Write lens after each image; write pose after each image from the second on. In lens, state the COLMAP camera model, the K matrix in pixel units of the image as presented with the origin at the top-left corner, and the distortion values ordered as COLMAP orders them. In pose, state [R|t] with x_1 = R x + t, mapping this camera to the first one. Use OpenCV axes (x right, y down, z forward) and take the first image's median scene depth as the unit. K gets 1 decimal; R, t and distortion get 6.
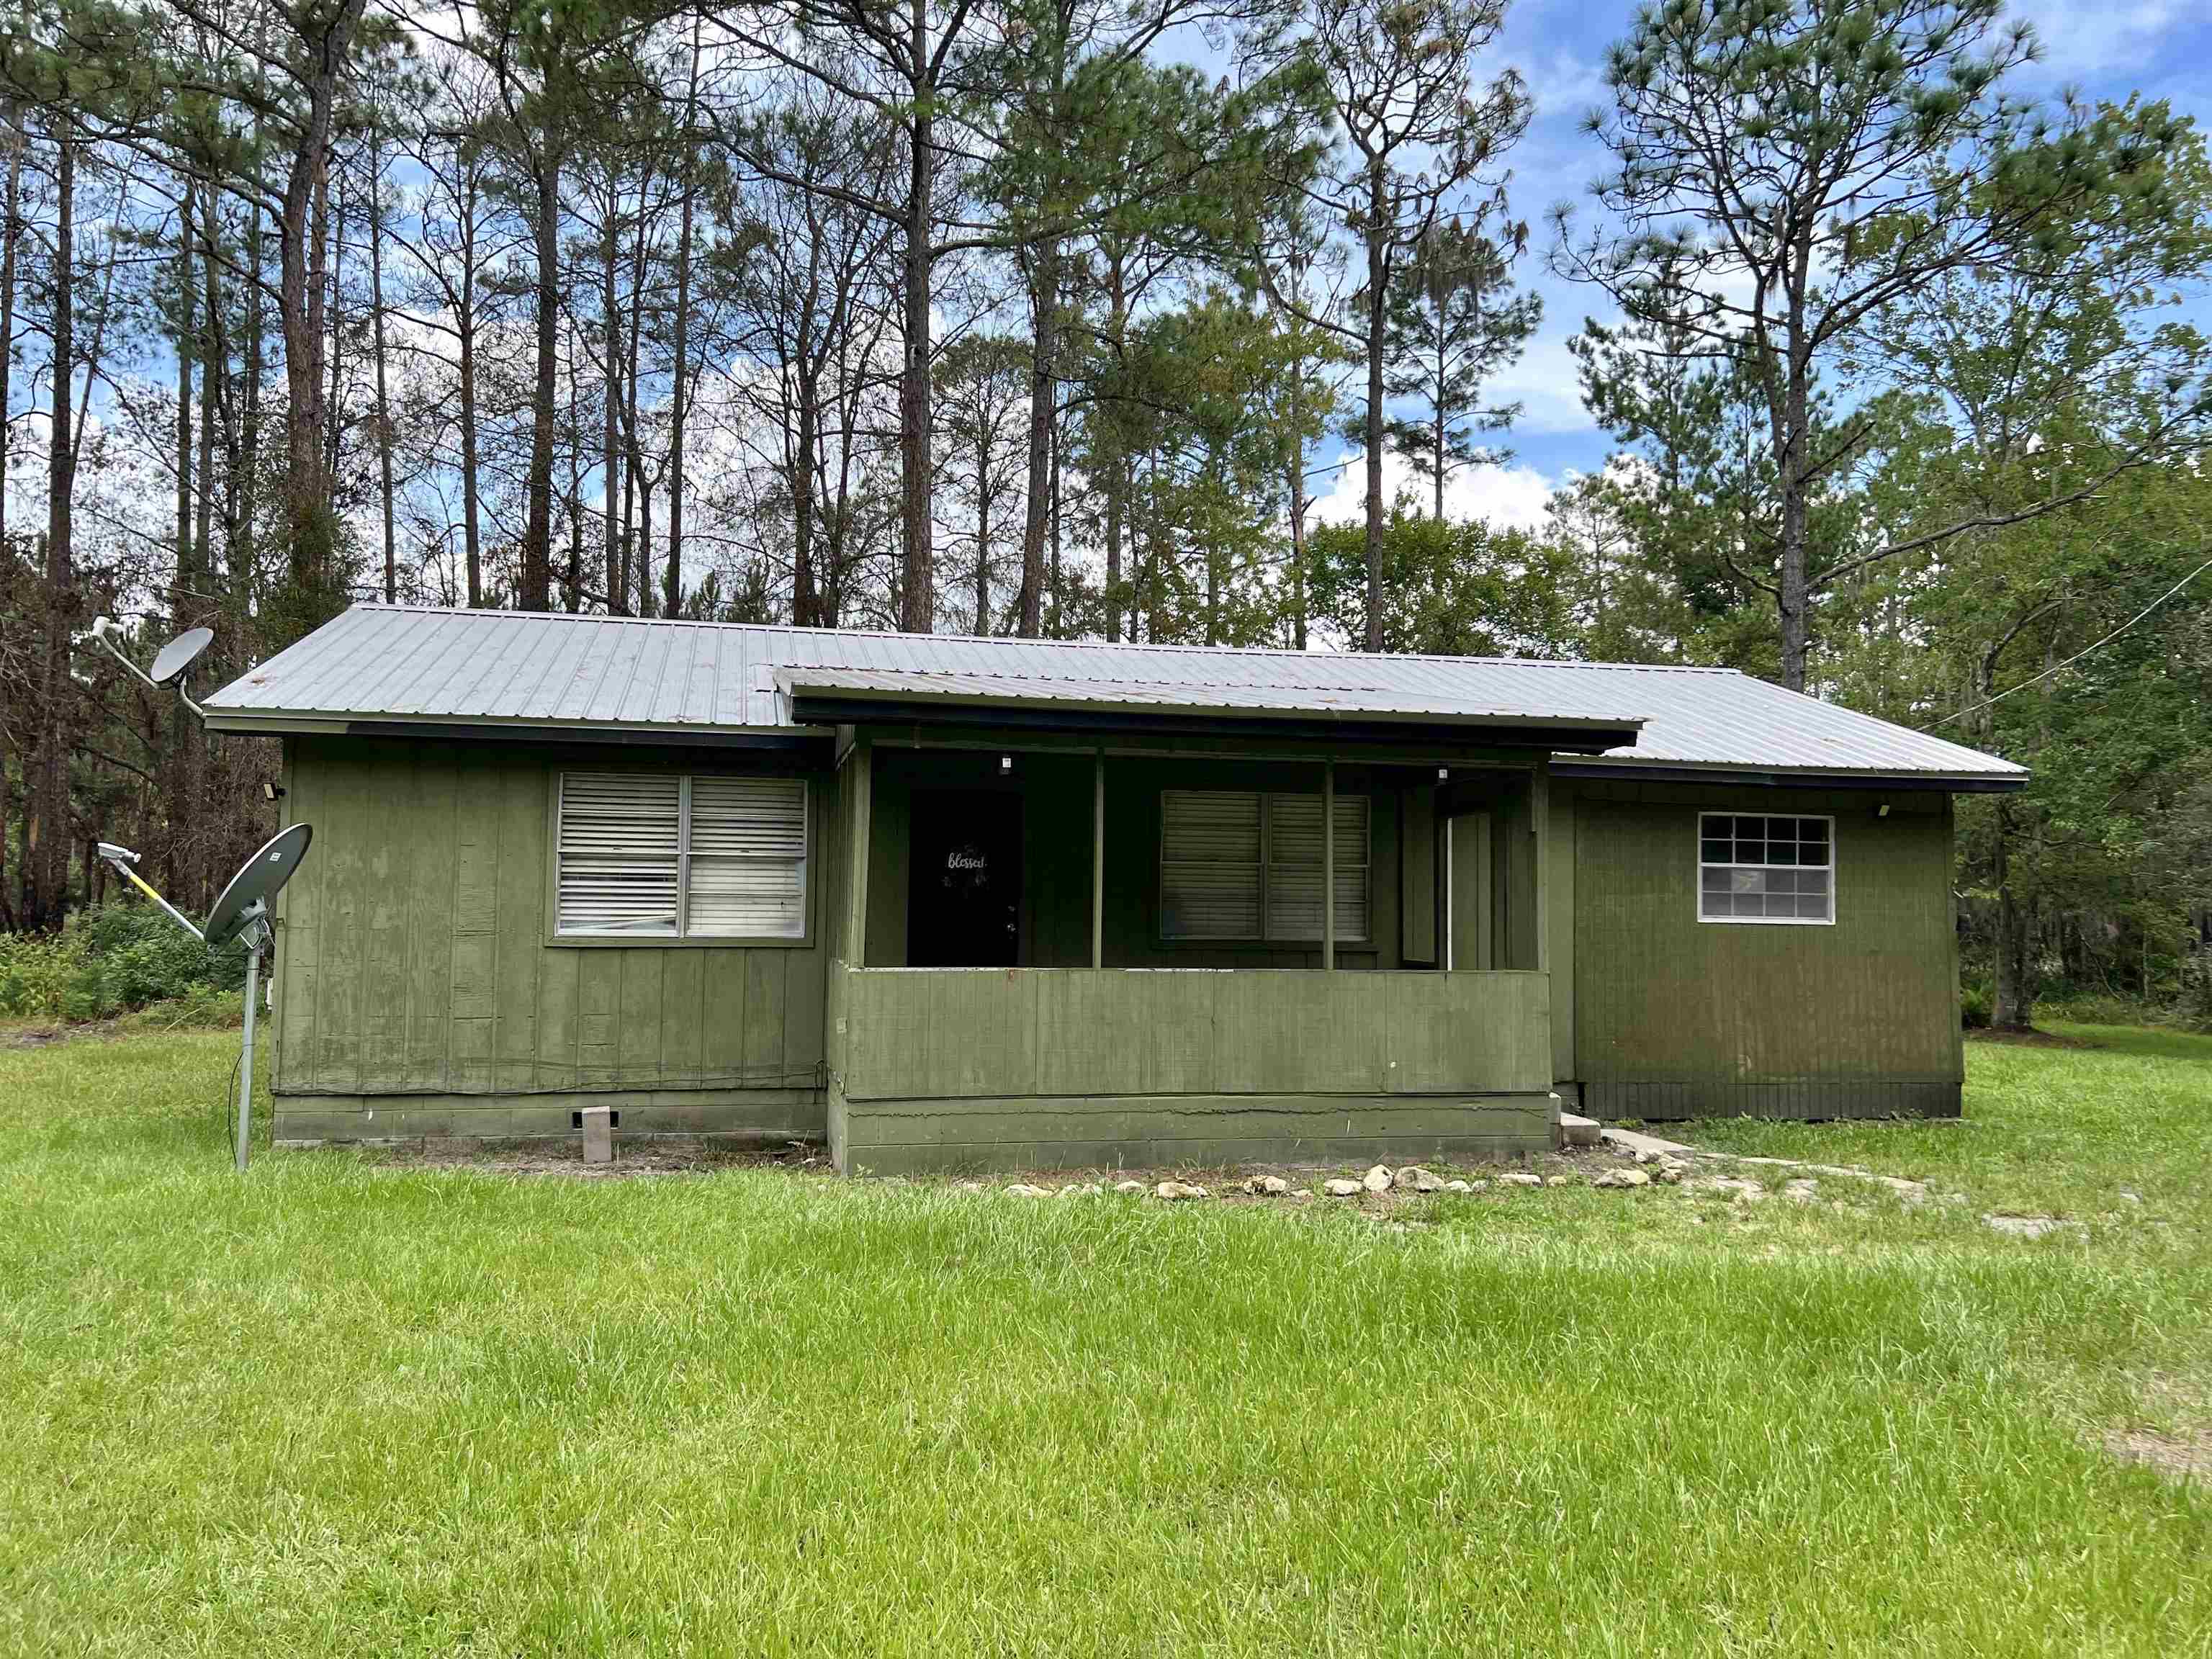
lens RADIAL K [[1671.8, 0, 1075.0], [0, 1671.8, 845.9], [0, 0, 1]] dist [0.049836, -0.102731]
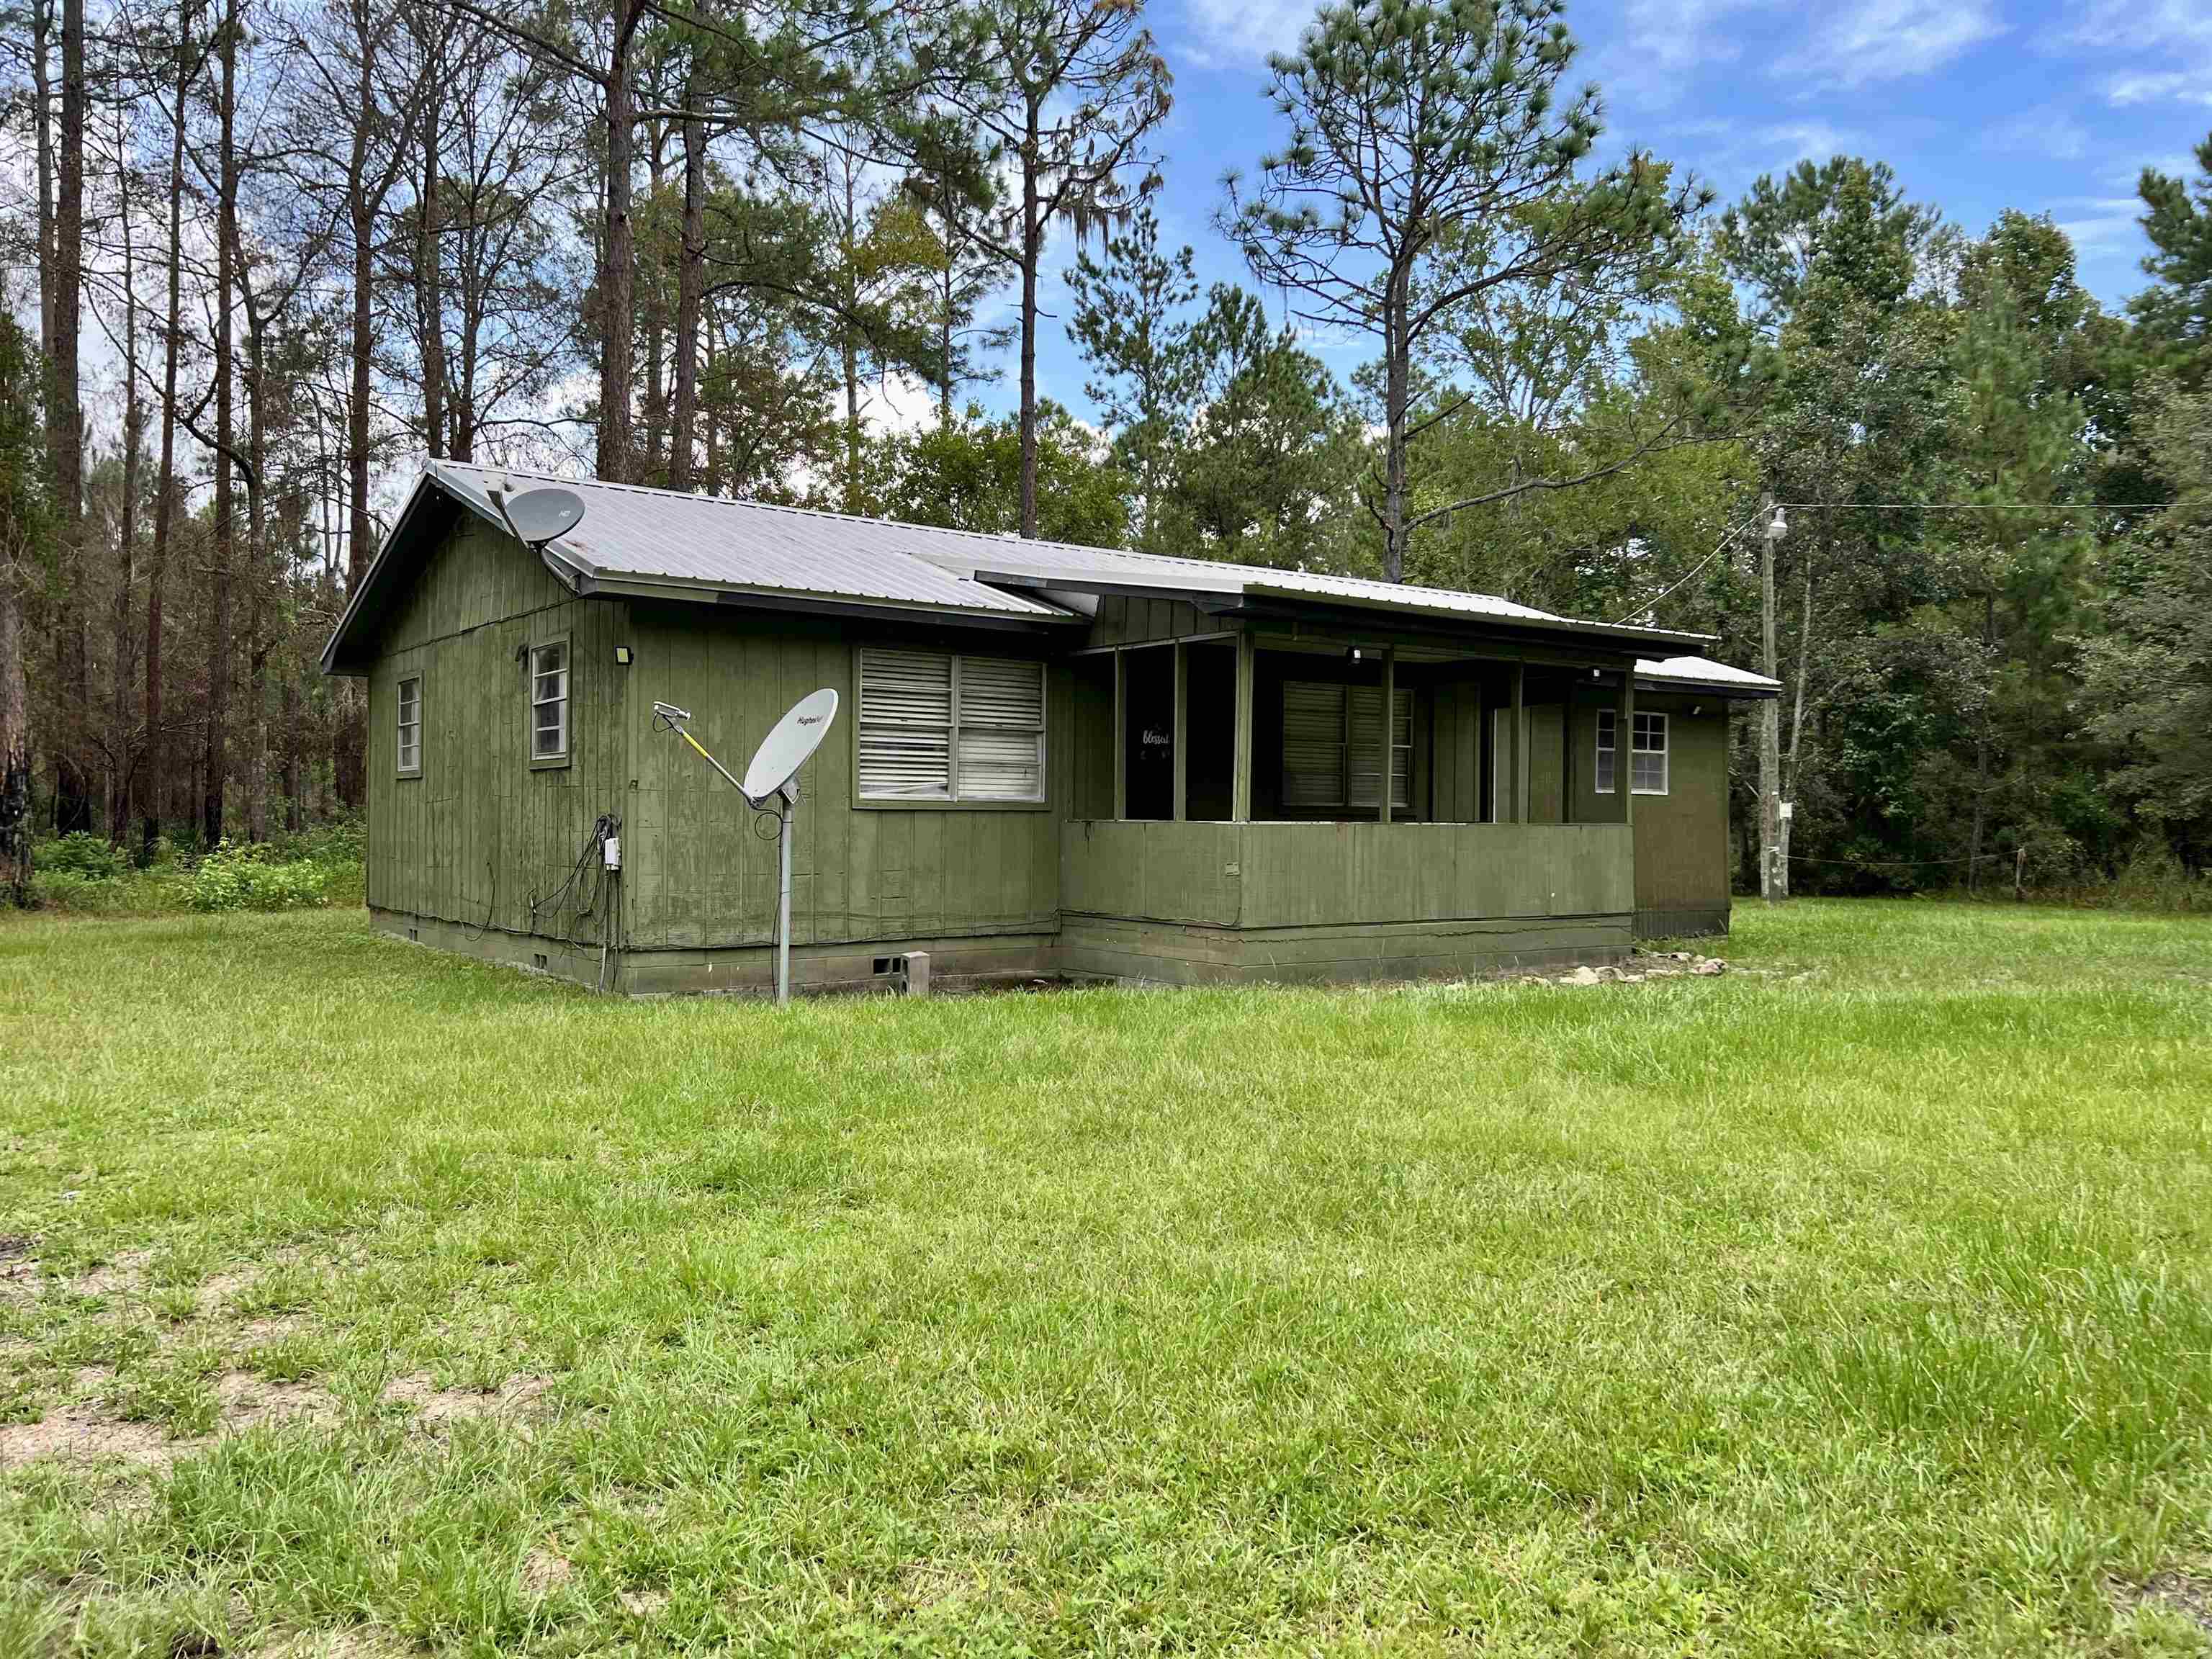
lens RADIAL K [[1668.8, 0, 1106.0], [0, 1668.8, 829.5], [0, 0, 1]] dist [0.060332, -0.083742]
pose [[0.915998, -0.006686, 0.401126, -0.578534], [-0.013494, 0.998782, 0.047461, 0.019126], [-0.400955, -0.048887, 0.914792, -0.053123]]
